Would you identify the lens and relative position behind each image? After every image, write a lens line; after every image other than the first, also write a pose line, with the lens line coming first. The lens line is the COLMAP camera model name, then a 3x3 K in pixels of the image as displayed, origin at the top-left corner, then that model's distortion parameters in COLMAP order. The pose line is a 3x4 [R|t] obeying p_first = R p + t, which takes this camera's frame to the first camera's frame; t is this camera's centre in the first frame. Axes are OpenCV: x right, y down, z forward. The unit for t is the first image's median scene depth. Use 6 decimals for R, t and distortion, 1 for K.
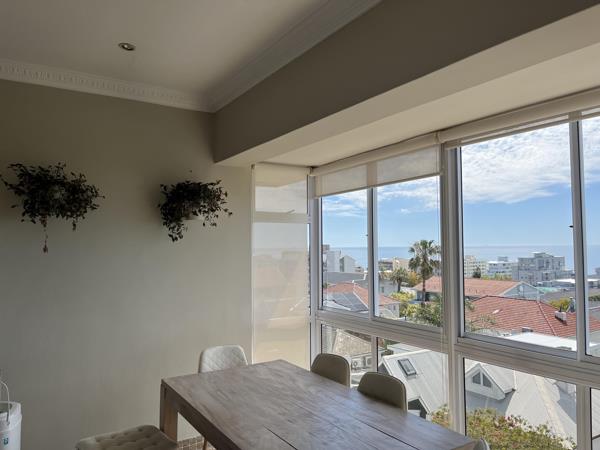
lens RADIAL K [[461.6, 0, 299.7], [0, 461.6, 224.0], [0, 0, 1]] dist [0.009420, 0.000721]
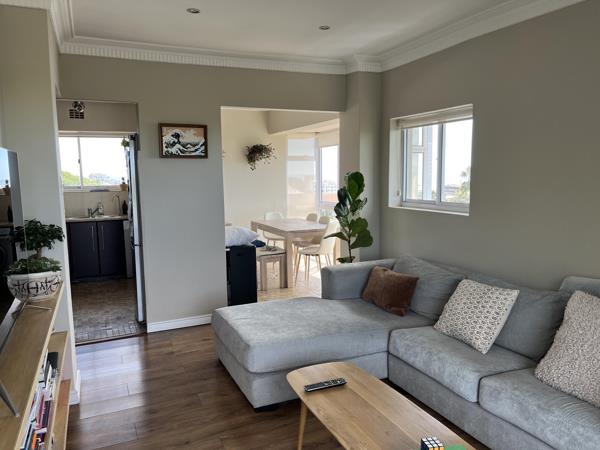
lens RADIAL K [[461.6, 0, 300.8], [0, 461.6, 225.9], [0, 0, 1]] dist [0.009420, 0.000721]
pose [[0.990444, 0.010430, -0.137518, 0.291509], [0.012513, 0.986226, 0.164928, -0.066490], [0.137344, -0.165073, 0.976672, -1.277749]]
